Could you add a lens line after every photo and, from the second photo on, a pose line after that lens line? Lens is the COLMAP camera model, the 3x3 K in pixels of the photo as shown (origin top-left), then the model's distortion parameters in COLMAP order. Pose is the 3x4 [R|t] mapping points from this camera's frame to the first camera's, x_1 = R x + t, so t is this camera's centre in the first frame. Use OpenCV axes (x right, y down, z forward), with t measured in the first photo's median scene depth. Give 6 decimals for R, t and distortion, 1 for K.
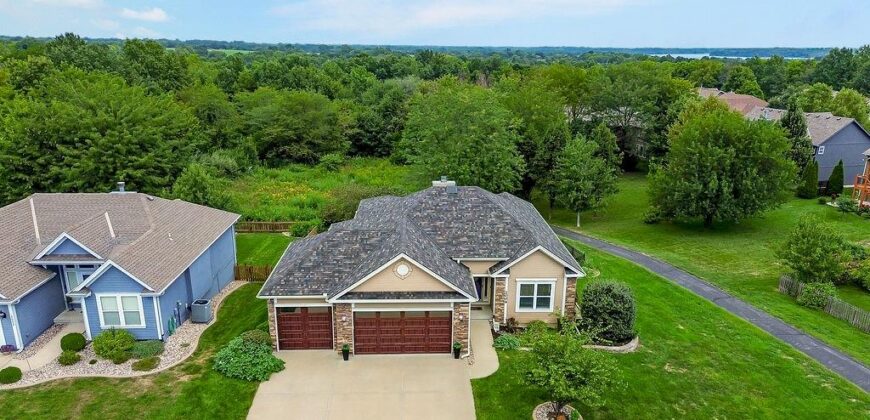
lens RADIAL K [[611.0, 0, 435.0], [0, 611.0, 210.0], [0, 0, 1]] dist [-0.004600, -0.001514]
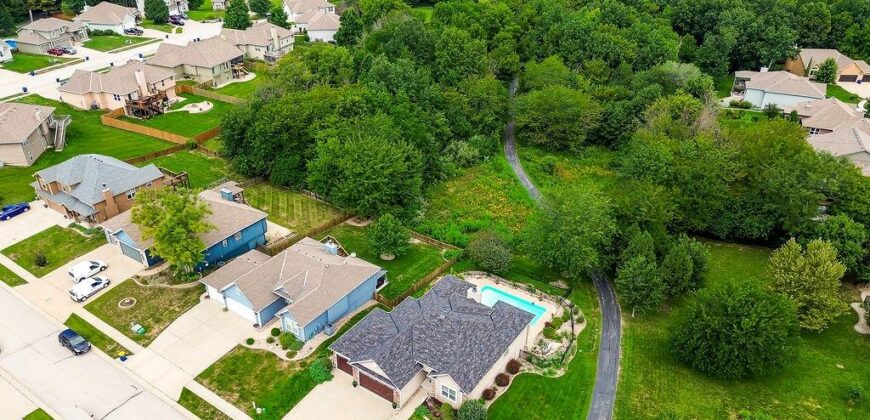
lens RADIAL K [[591.3, 0, 435.0], [0, 591.3, 210.0], [0, 0, 1]] dist [0.003272, 0.000062]
pose [[0.809783, 0.286717, -0.511903, 1.022568], [-0.154062, 0.945761, 0.286010, -1.039974], [0.566142, -0.152741, 0.810033, -0.506170]]
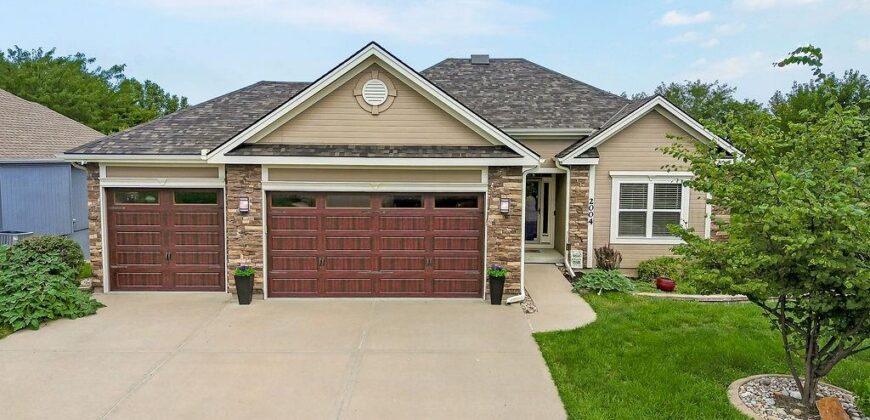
lens RADIAL K [[591.3, 0, 435.0], [0, 591.3, 210.0], [0, 0, 1]] dist [0.003272, 0.000062]
pose [[0.999260, 0.002374, -0.038400, 0.008006], [-0.010379, 0.977728, -0.209619, 0.265179], [0.037047, 0.209862, 0.977029, 0.567696]]
